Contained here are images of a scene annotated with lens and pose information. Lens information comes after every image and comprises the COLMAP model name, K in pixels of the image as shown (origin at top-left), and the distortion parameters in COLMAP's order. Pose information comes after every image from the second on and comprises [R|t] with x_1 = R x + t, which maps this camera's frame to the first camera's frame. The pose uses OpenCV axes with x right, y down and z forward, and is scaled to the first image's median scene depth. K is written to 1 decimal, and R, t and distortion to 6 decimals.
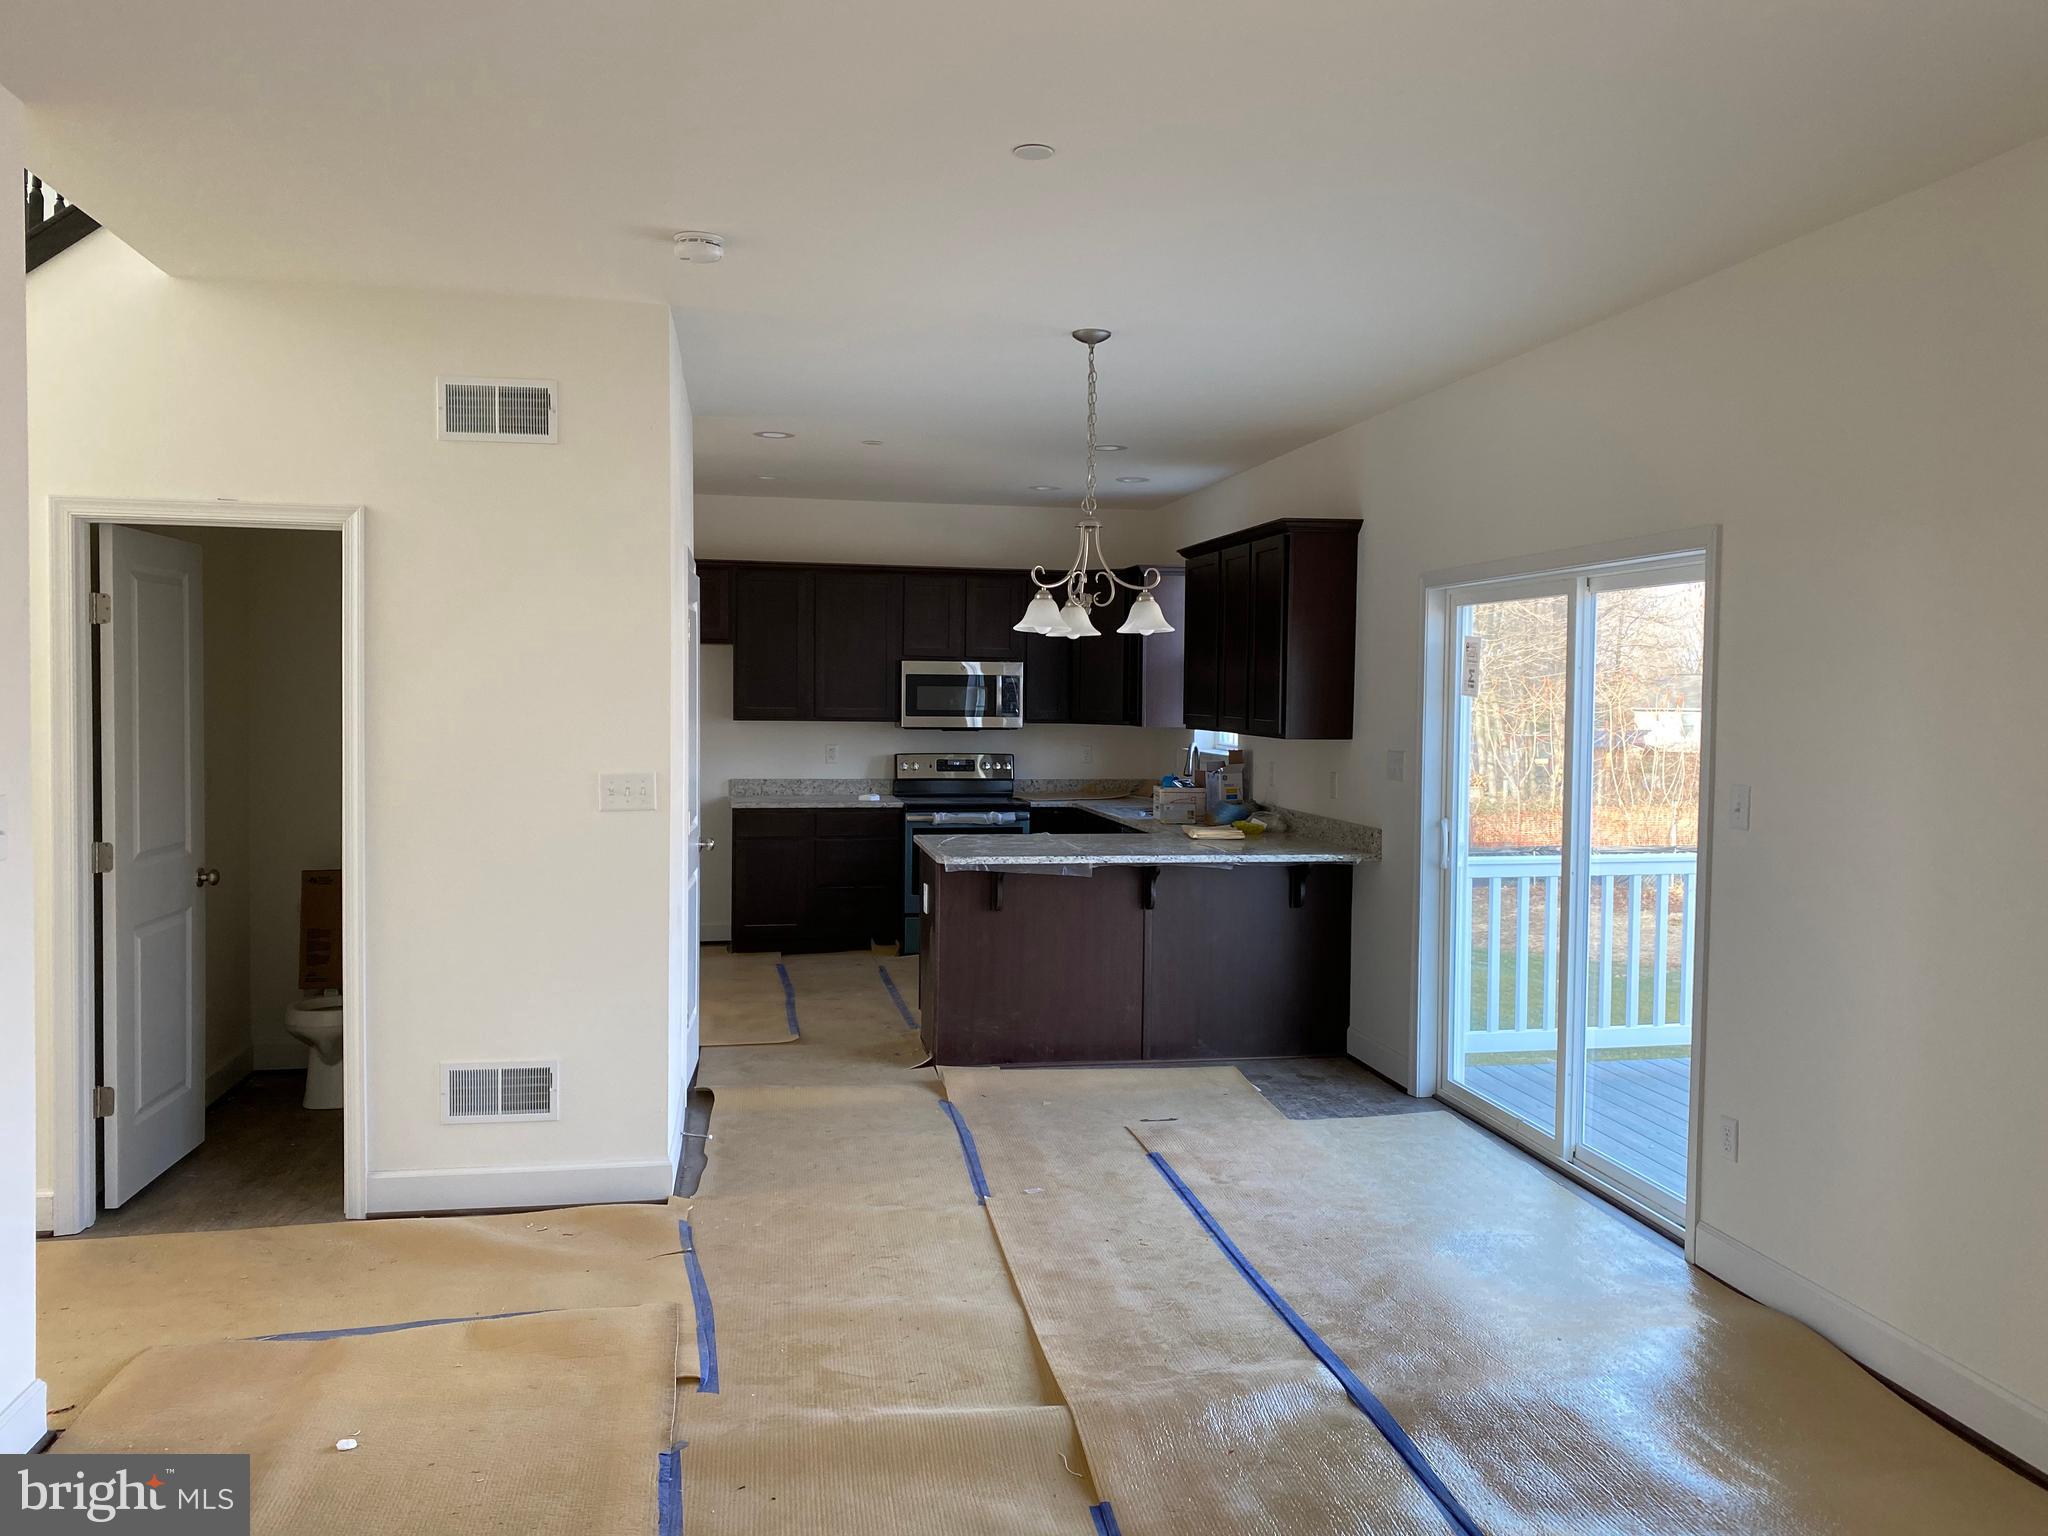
lens RADIAL K [[1443.5, 0, 1054.3], [0, 1443.5, 742.6], [0, 0, 1]] dist [0.001996, -0.039223]
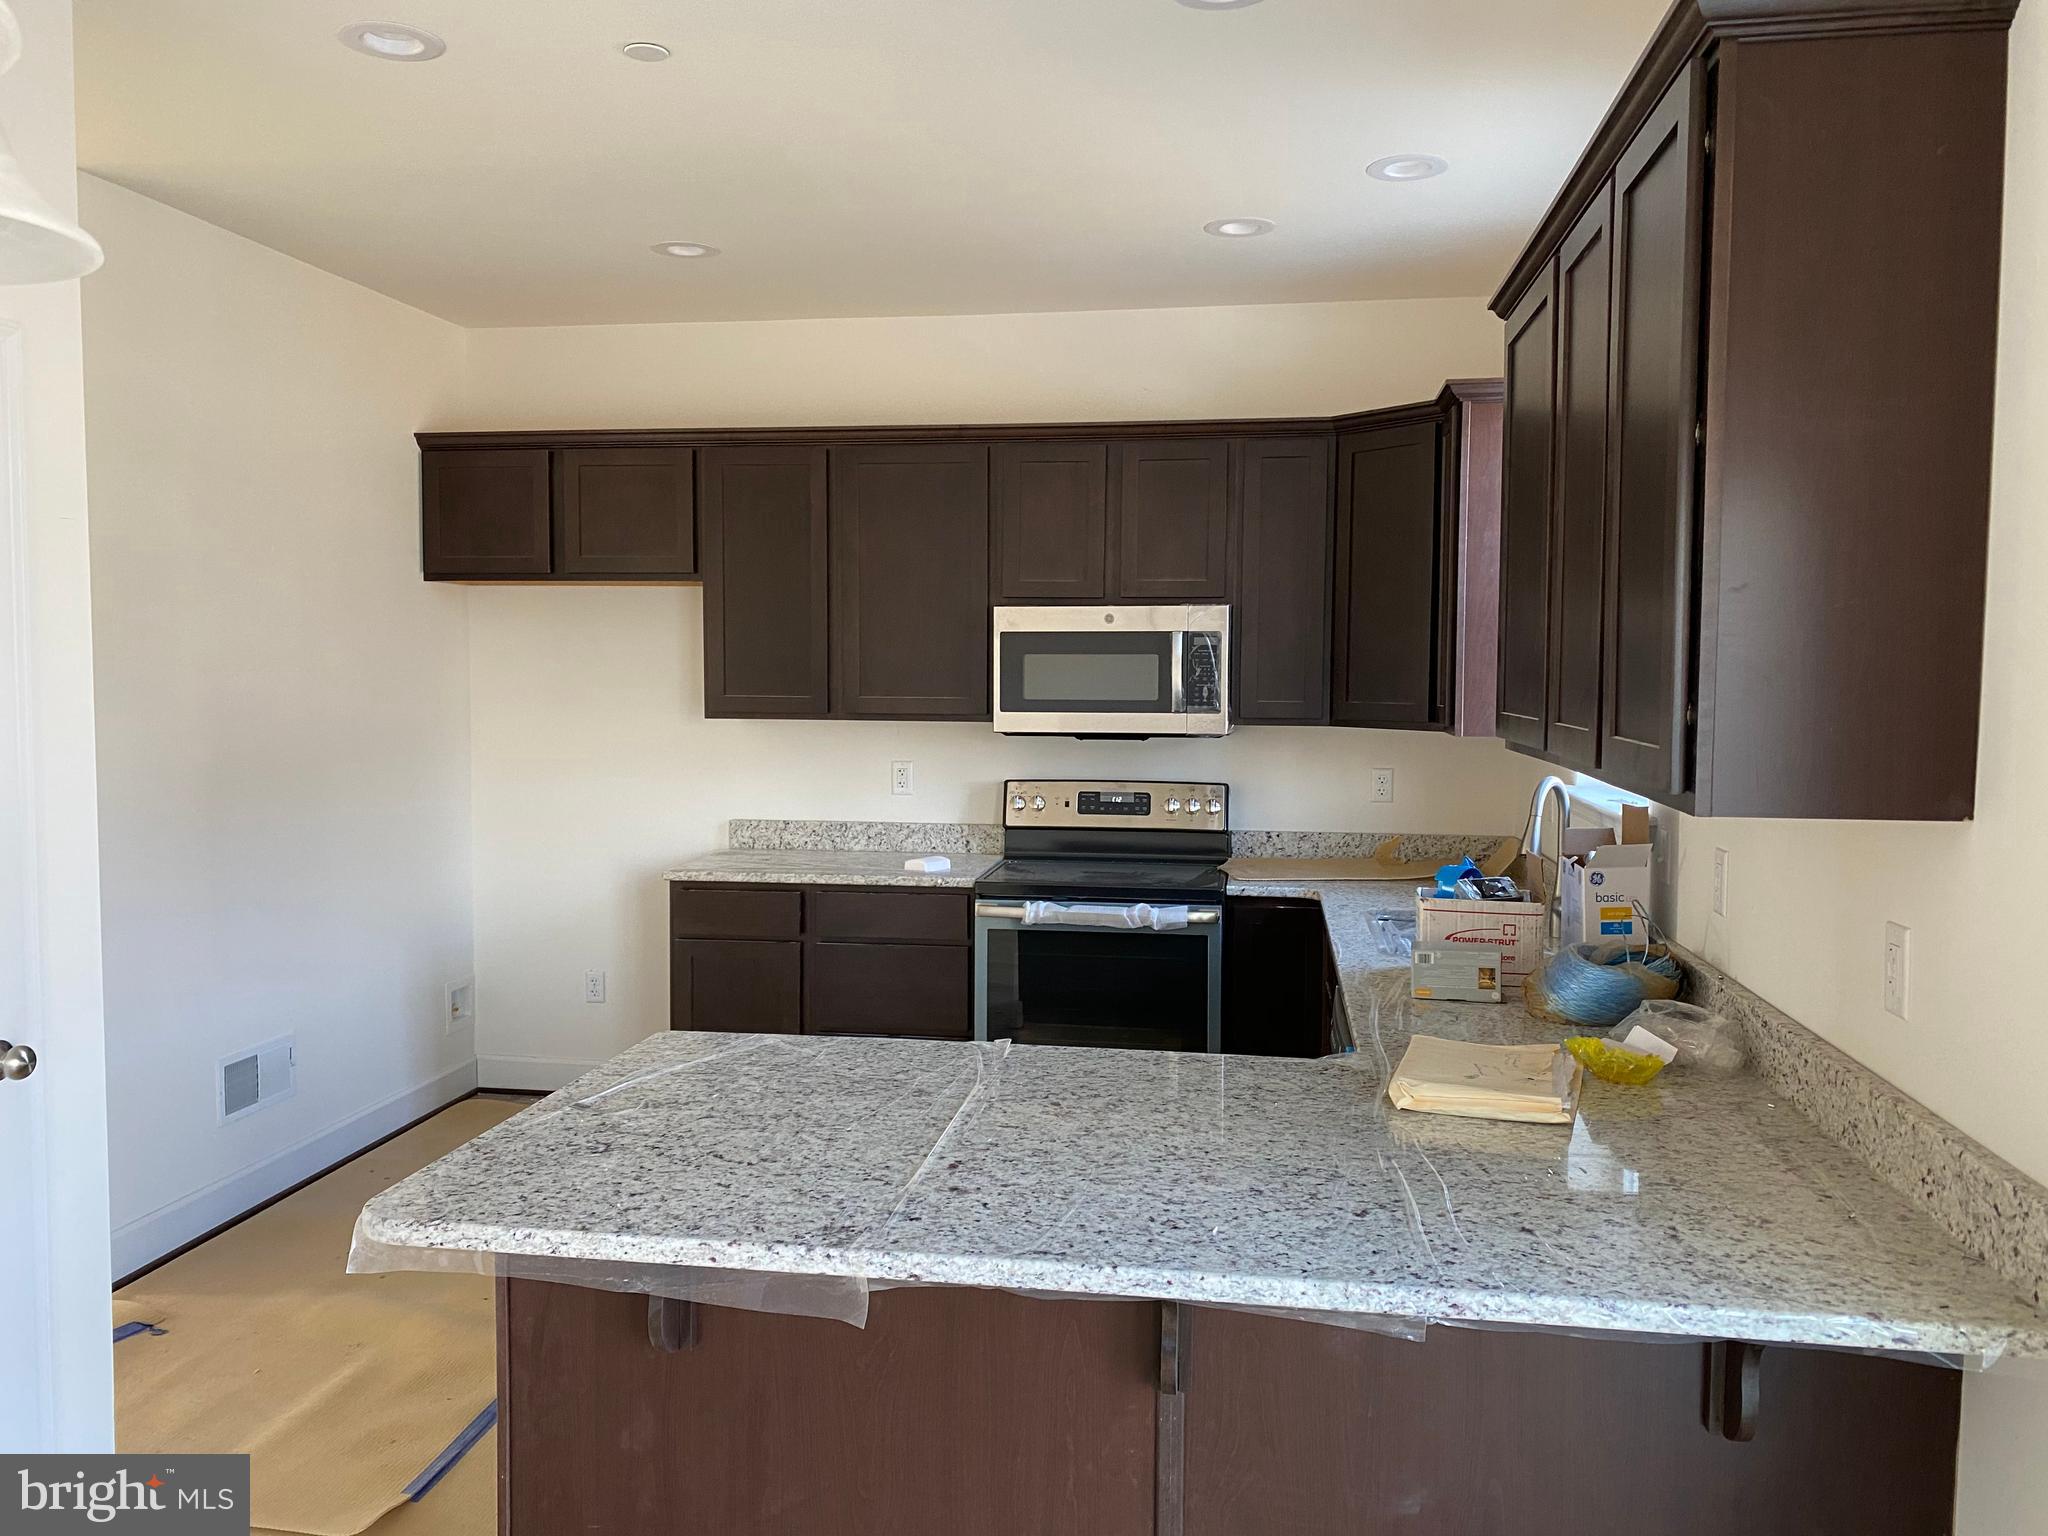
lens RADIAL K [[1443.5, 0, 1054.3], [0, 1443.5, 742.6], [0, 0, 1]] dist [0.001996, -0.039223]
pose [[0.932369, 0.010356, -0.361359, 0.106703], [-0.005186, 0.999870, 0.015275, -0.015078], [0.361470, -0.012368, 0.932302, 0.514081]]
